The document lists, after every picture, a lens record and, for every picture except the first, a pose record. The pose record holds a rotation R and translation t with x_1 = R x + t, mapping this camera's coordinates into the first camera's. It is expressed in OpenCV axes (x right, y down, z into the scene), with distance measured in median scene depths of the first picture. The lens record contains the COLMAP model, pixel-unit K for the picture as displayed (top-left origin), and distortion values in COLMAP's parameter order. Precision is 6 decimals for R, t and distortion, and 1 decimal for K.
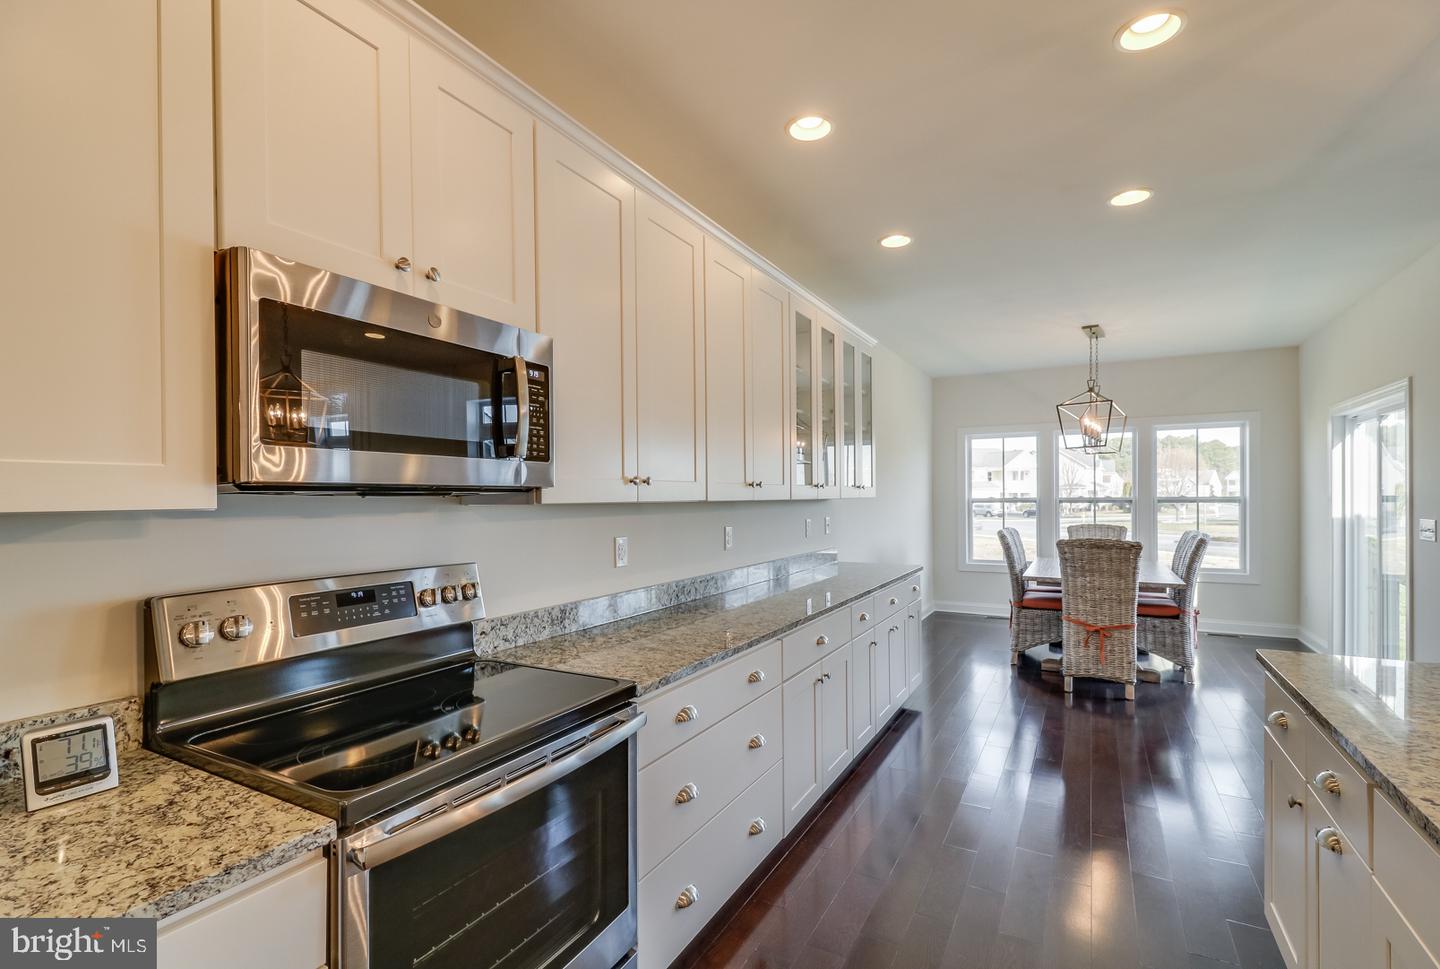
lens RADIAL K [[669.7, 0, 724.5], [0, 669.7, 498.4], [0, 0, 1]] dist [0.005034, -0.000171]
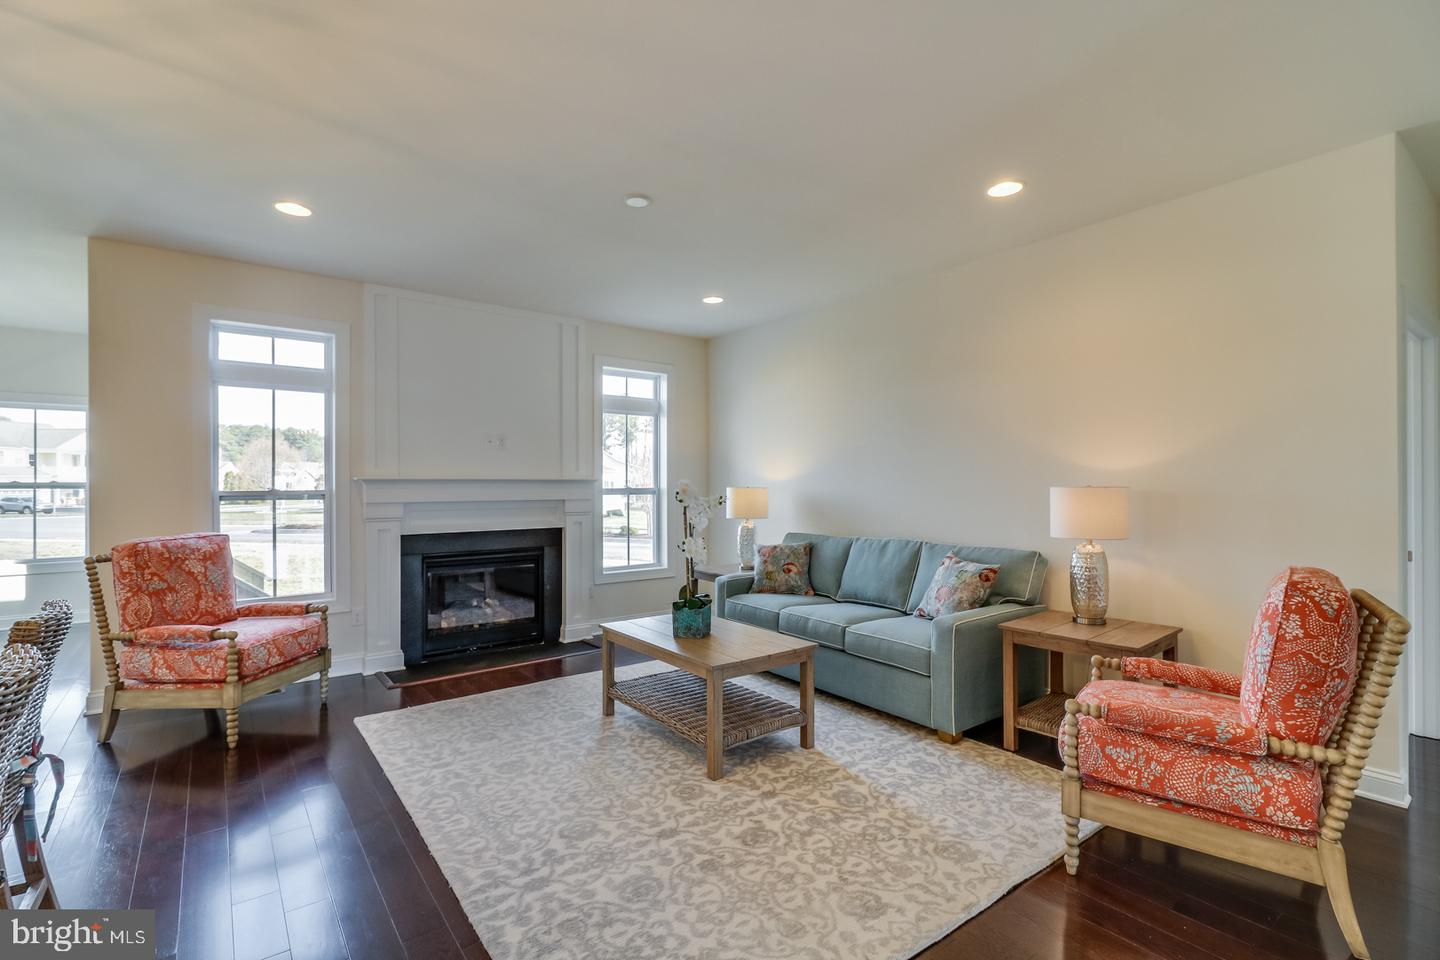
lens RADIAL K [[661.2, 0, 727.2], [0, 661.2, 482.5], [0, 0, 1]] dist [0.028588, -0.010088]
pose [[0.399159, 0.007549, 0.916851, 0.344527], [0.001624, 0.999959, -0.008940, 0.010973], [-0.916880, 0.005058, 0.399130, -0.352734]]
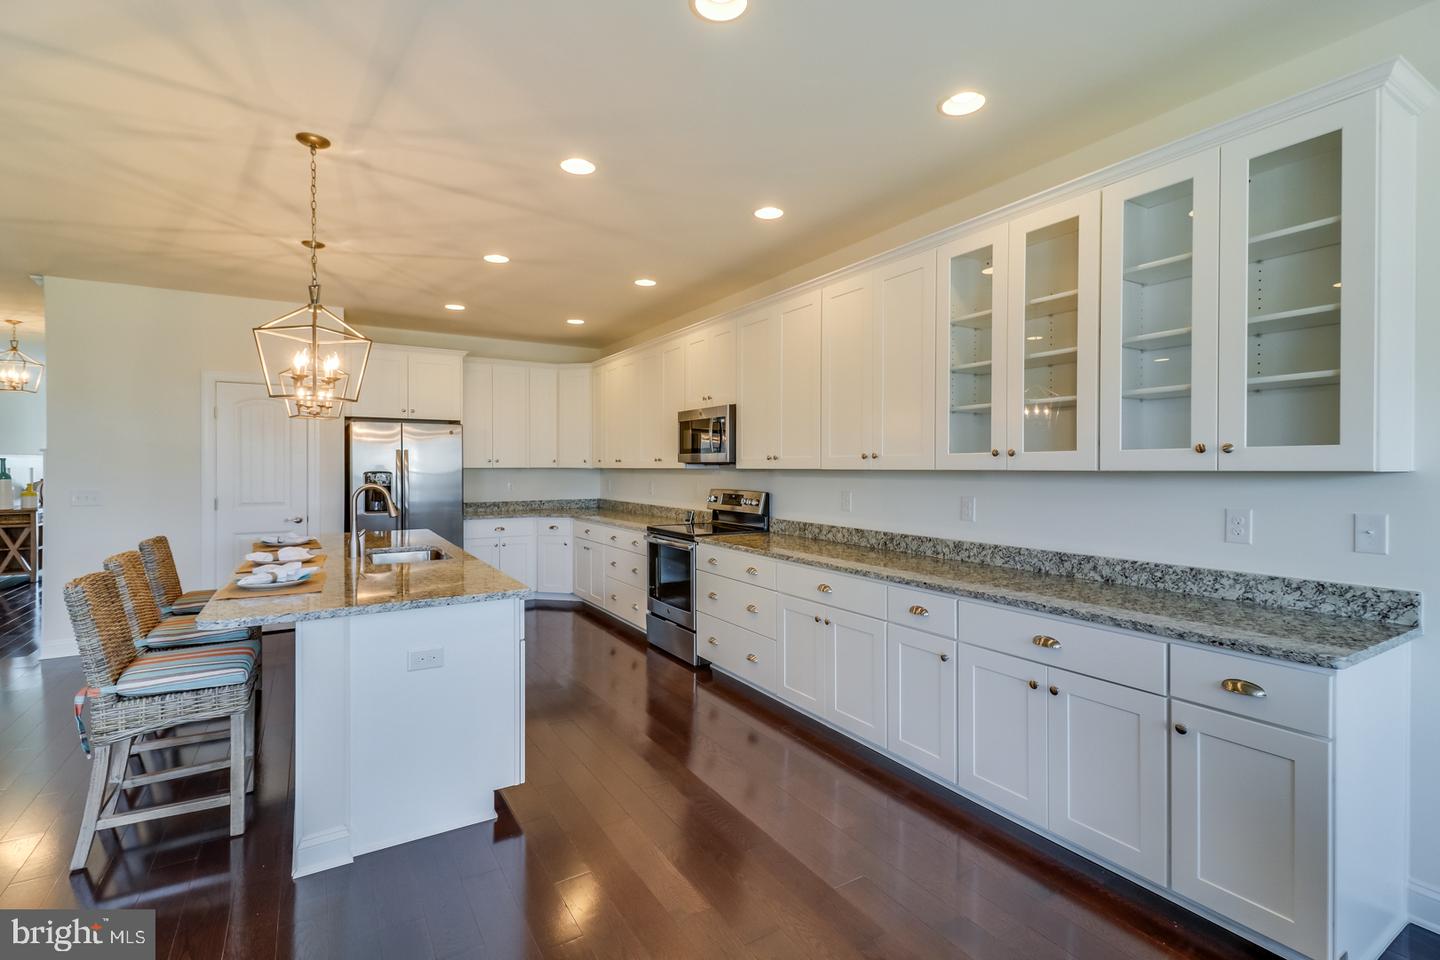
lens RADIAL K [[658.7, 0, 723.3], [0, 658.7, 472.6], [0, 0, 1]] dist [0.010933, -0.000949]
pose [[-0.492119, 0.015753, -0.870385, 0.756298], [0.001538, 0.999850, 0.017226, -0.007803], [0.870526, 0.007138, -0.492070, 0.860663]]
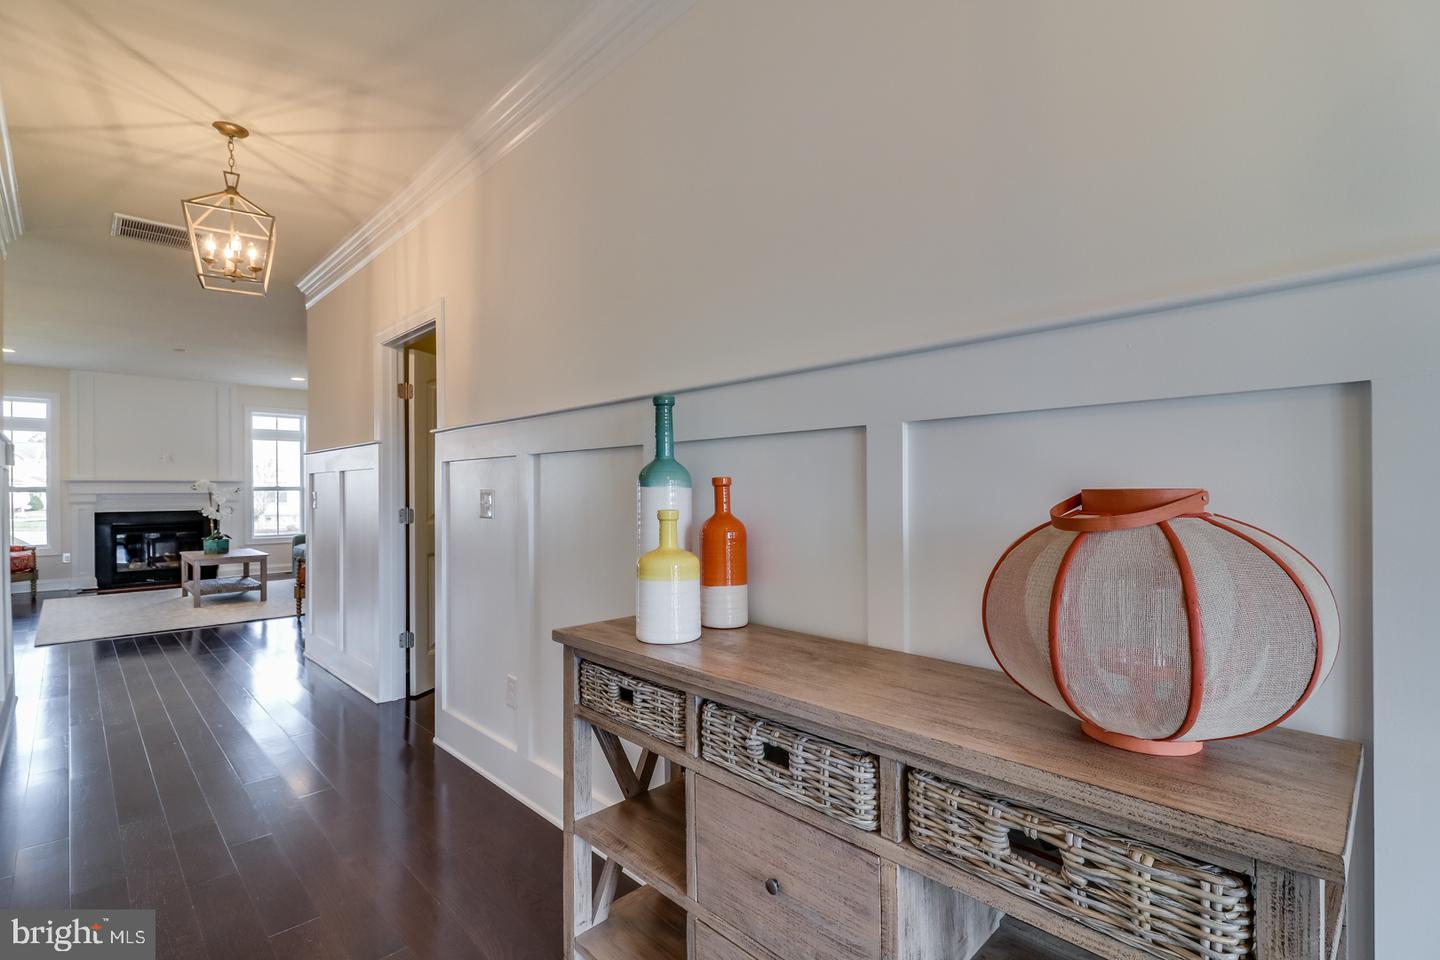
lens RADIAL K [[667.0, 0, 739.1], [0, 667.0, 483.1], [0, 0, 1]] dist [0.001364, -0.000005]
pose [[0.271865, 0.009945, 0.962284, -0.187572], [0.005734, 0.999912, -0.011954, 0.034747], [-0.962318, 0.008768, 0.271784, -1.661347]]
